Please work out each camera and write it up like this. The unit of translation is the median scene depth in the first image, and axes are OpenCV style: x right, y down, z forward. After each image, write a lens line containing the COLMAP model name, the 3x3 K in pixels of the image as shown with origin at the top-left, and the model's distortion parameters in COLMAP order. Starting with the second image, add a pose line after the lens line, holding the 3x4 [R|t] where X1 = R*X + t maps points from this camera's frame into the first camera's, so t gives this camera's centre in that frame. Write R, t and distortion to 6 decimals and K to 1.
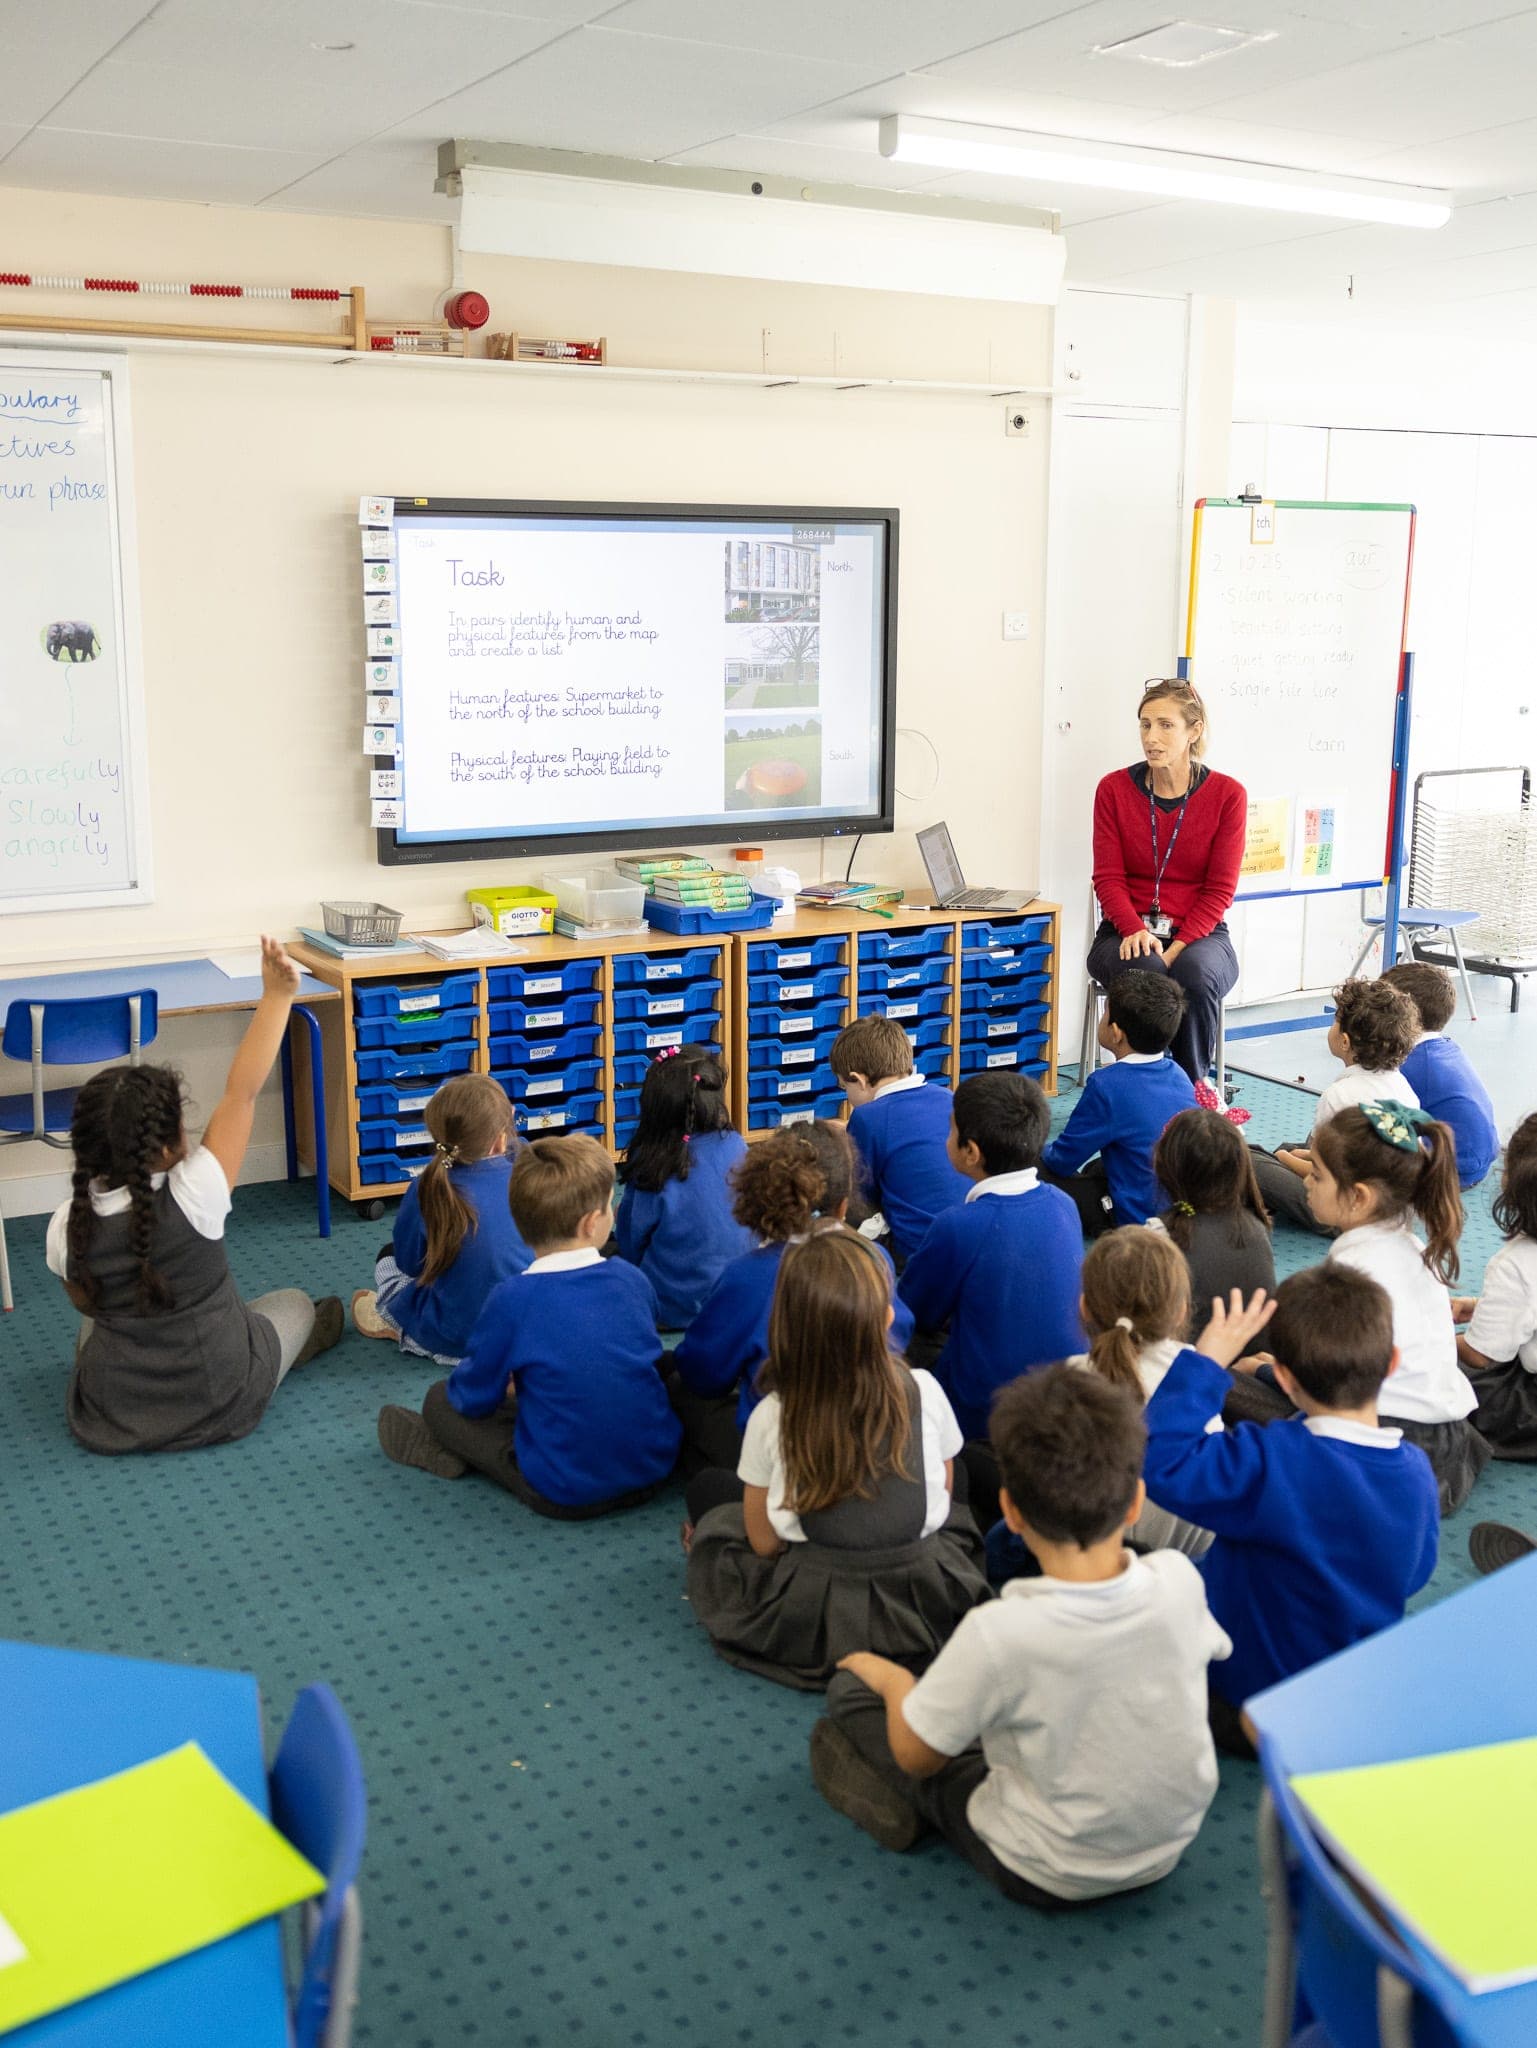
lens RADIAL K [[2245.3, 0, 768.5], [0, 2245.3, 1024.0], [0, 0, 1]] dist [-0.017847, -0.012621]
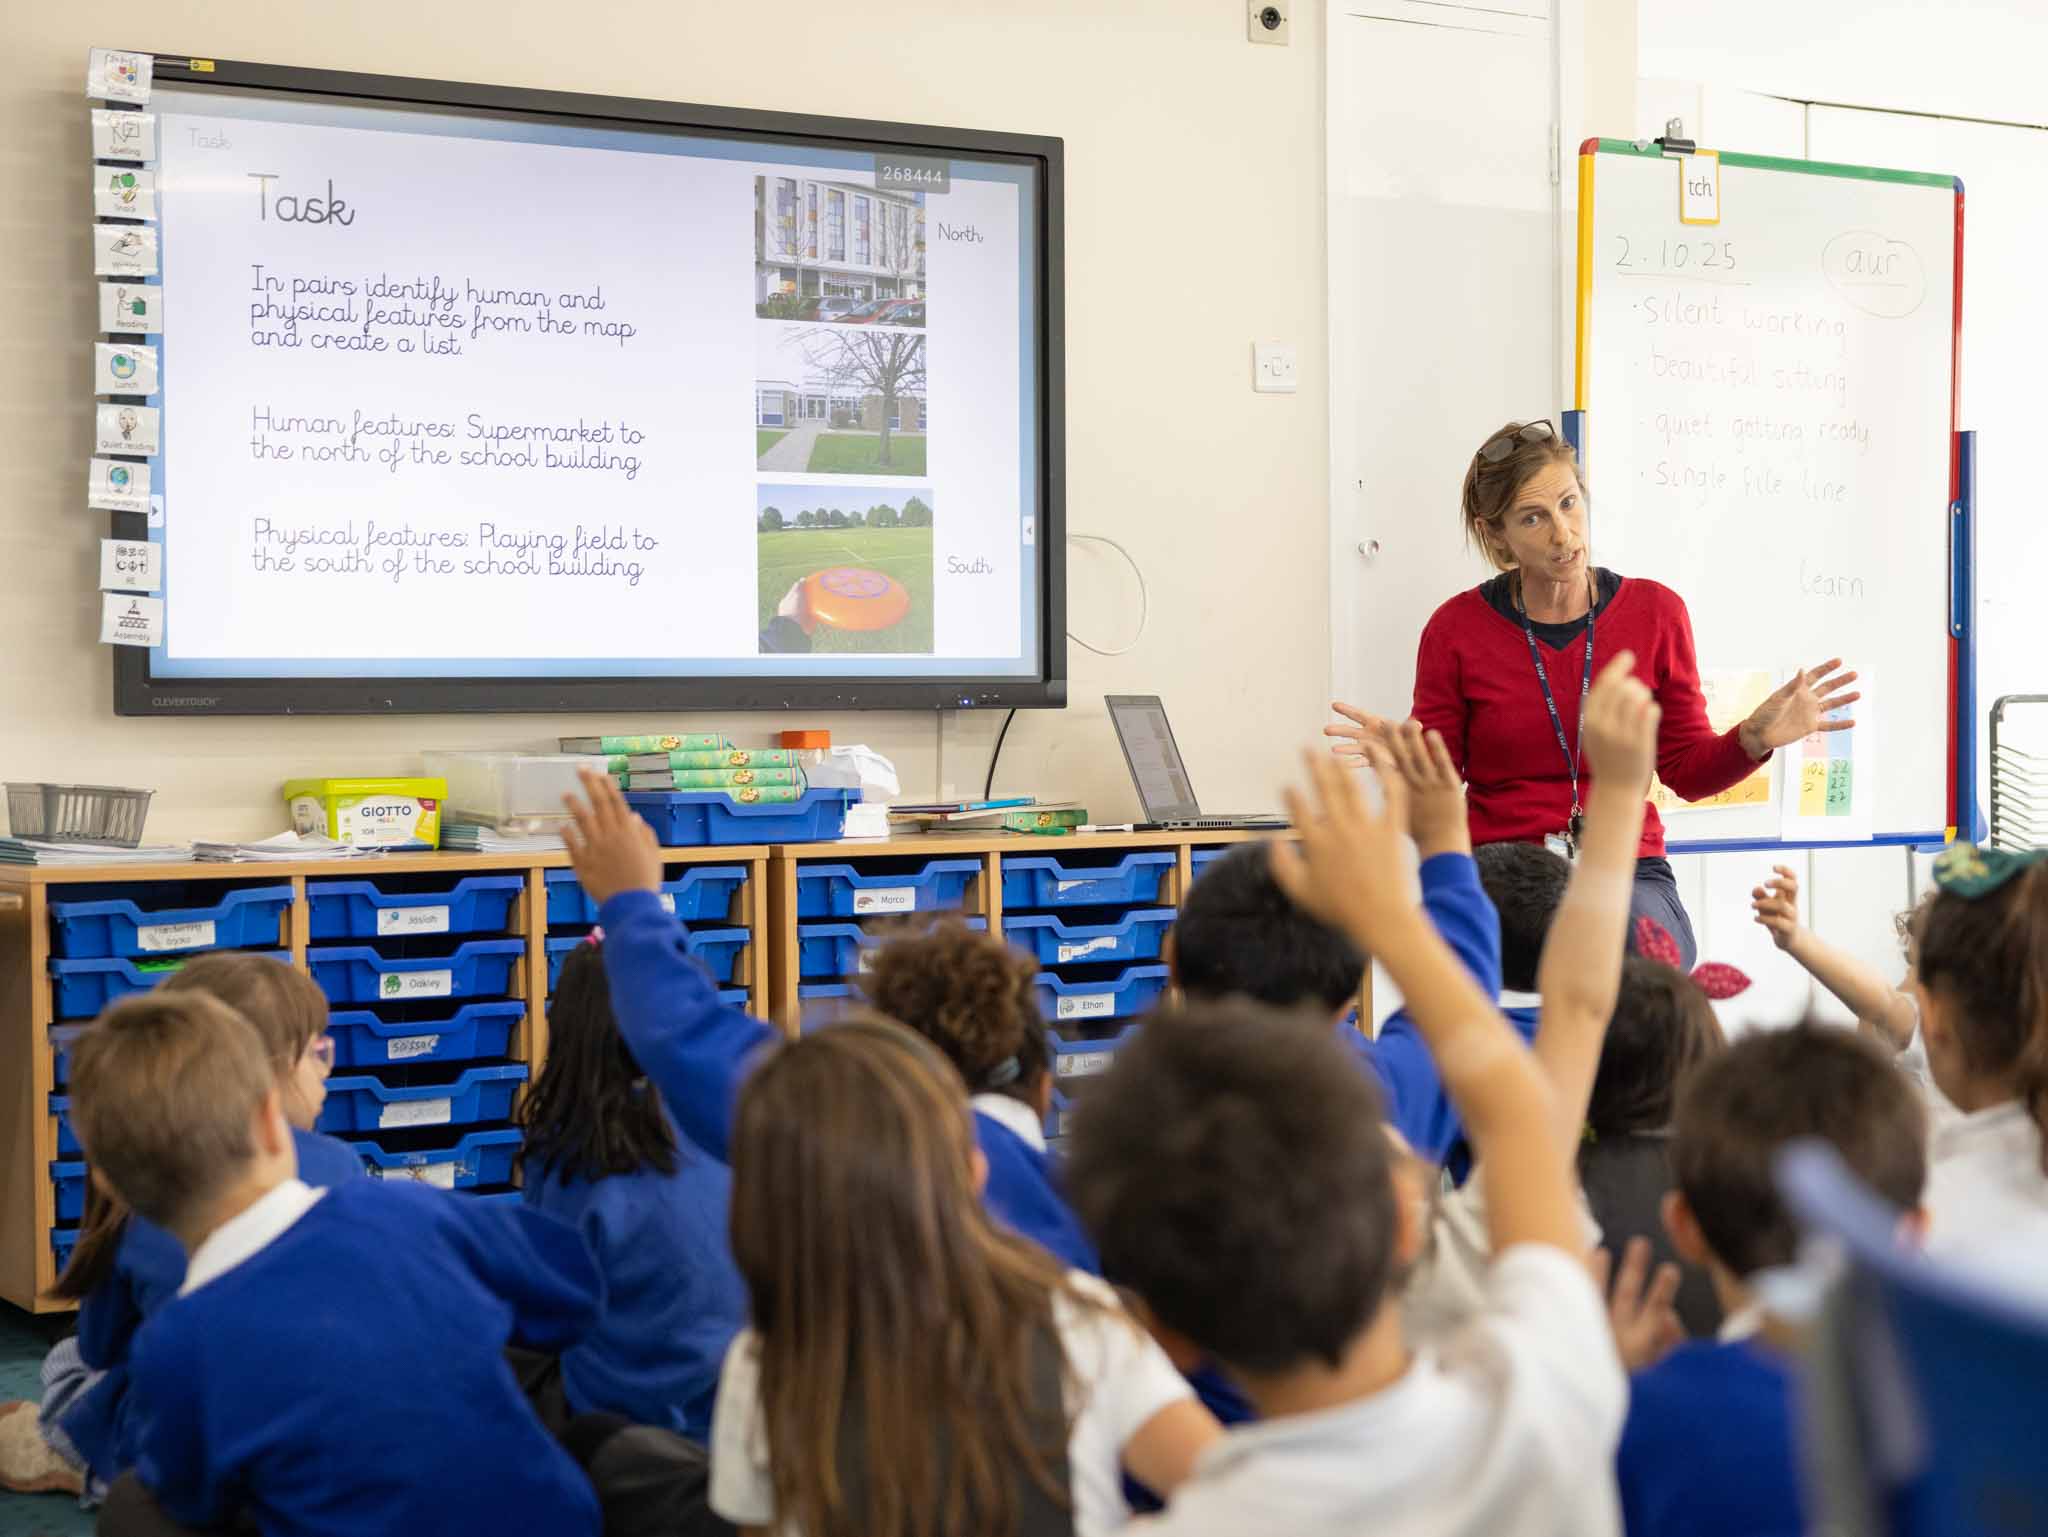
lens RADIAL K [[3742.0, 0, 1024.0], [0, 3742.0, 768.5], [0, 0, 1]] dist [0.037487, -0.134740]
pose [[0.999430, -0.013285, 0.031033, 0.017258], [0.018780, 0.982722, -0.184132, 0.106795], [-0.028051, 0.184610, 0.982412, 0.096921]]
